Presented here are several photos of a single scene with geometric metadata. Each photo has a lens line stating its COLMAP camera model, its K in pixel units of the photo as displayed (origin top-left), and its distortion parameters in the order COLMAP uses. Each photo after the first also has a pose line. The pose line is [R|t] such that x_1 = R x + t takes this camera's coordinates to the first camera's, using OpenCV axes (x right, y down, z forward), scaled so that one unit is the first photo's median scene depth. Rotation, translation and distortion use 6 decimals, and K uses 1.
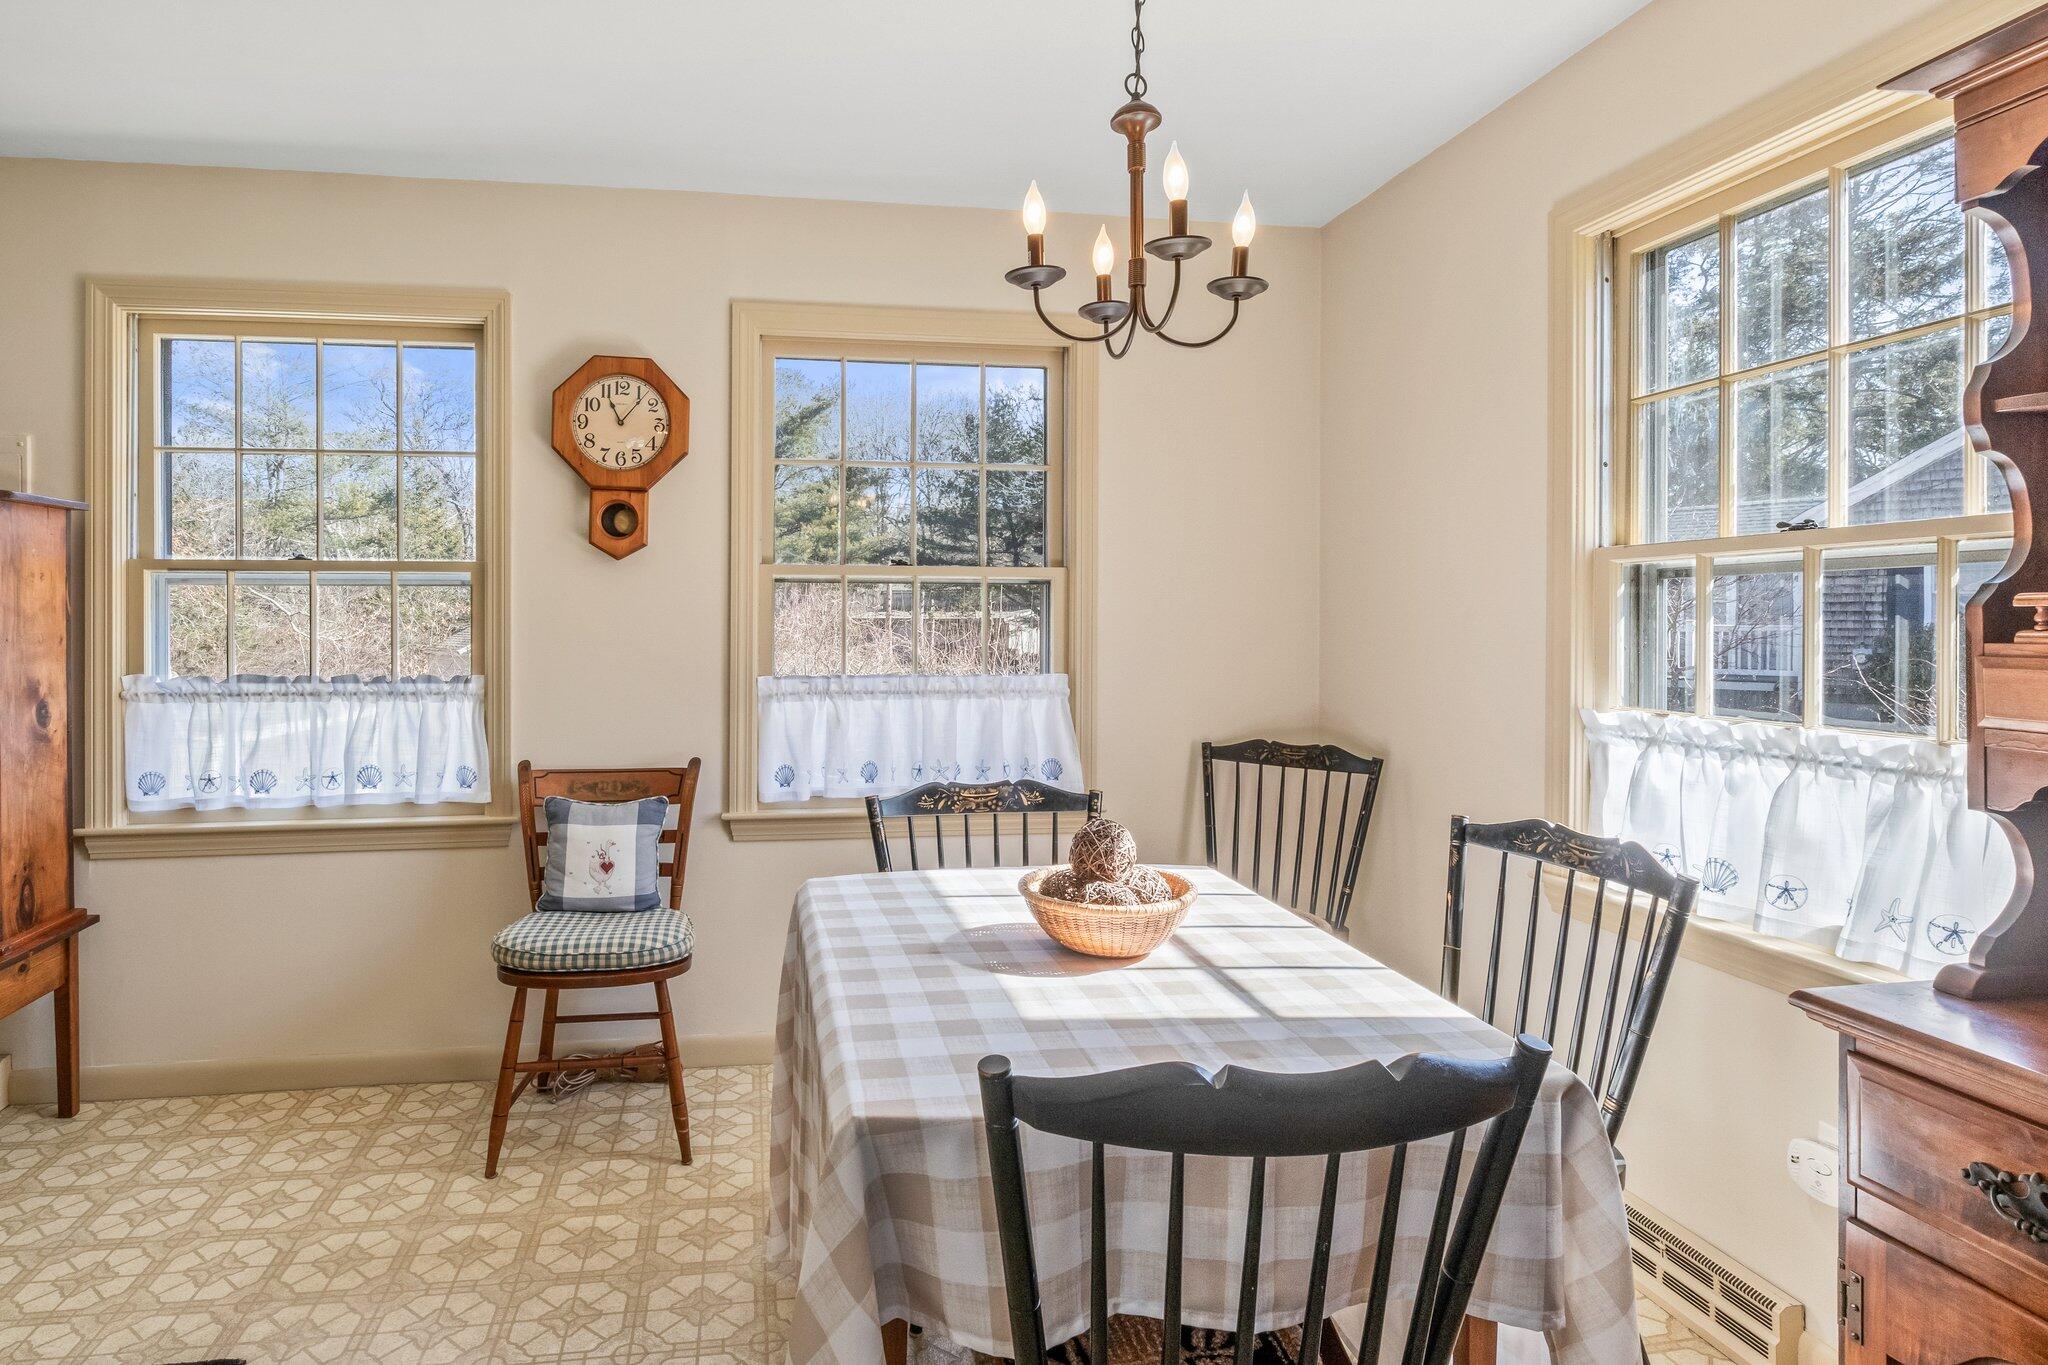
lens RADIAL K [[1068.0, 0, 921.8], [0, 1068.0, 625.9], [0, 0, 1]] dist [0.000122, 0.000569]
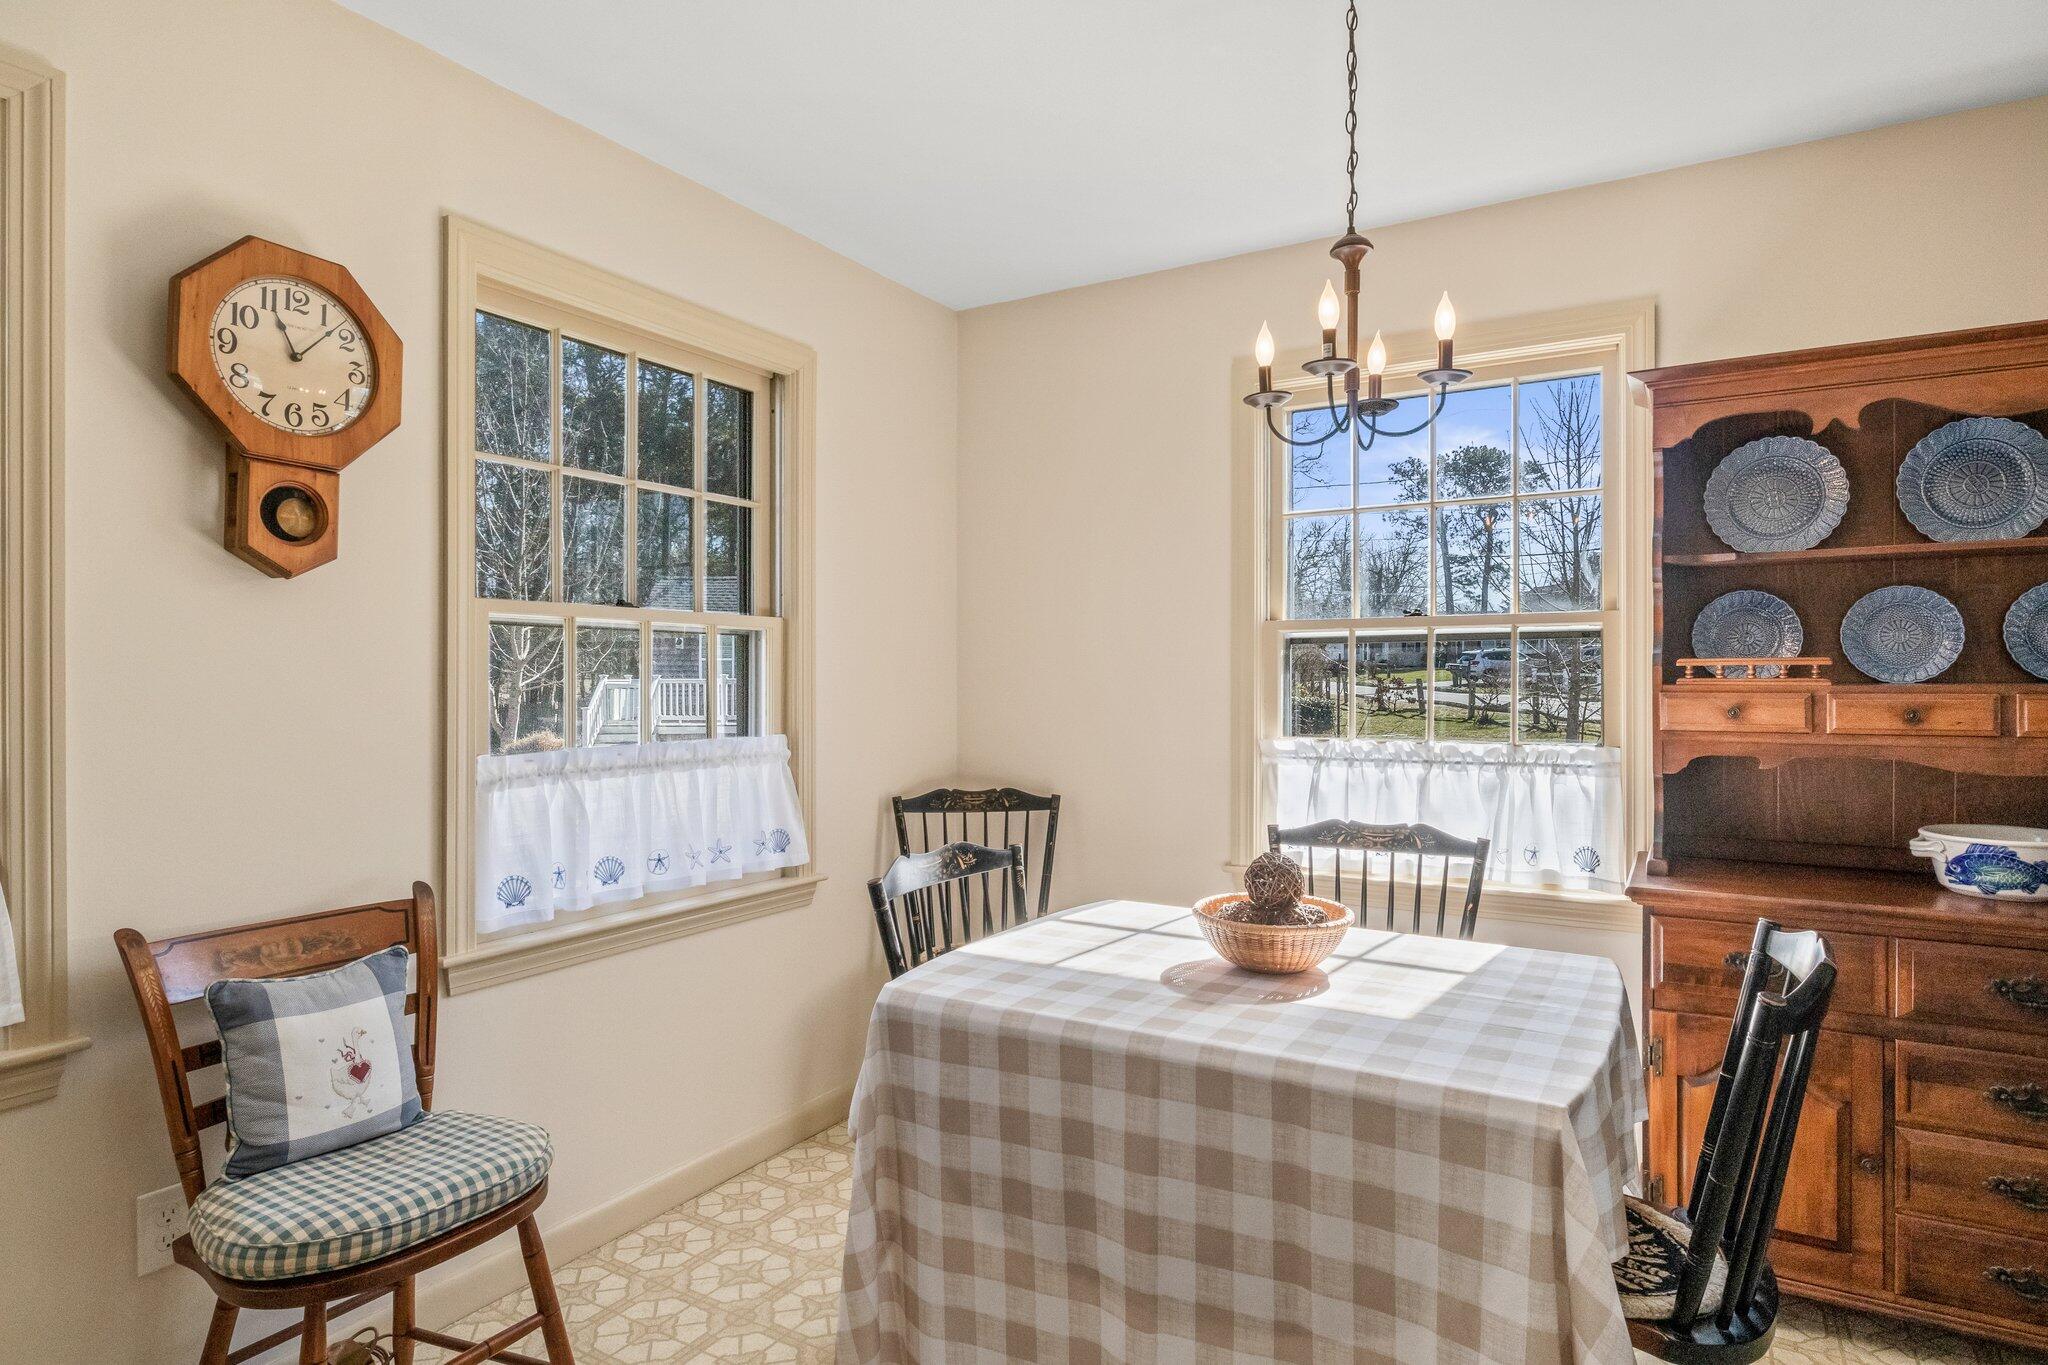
lens RADIAL K [[1112.0, 0, 1023.1], [0, 1112.0, 678.8], [0, 0, 1]] dist [0.003755, -0.001171]
pose [[0.631095, -0.003763, 0.775696, -0.519376], [0.007081, 0.999975, -0.000910, -0.000386], [-0.775673, 0.006067, 0.631106, 0.268950]]
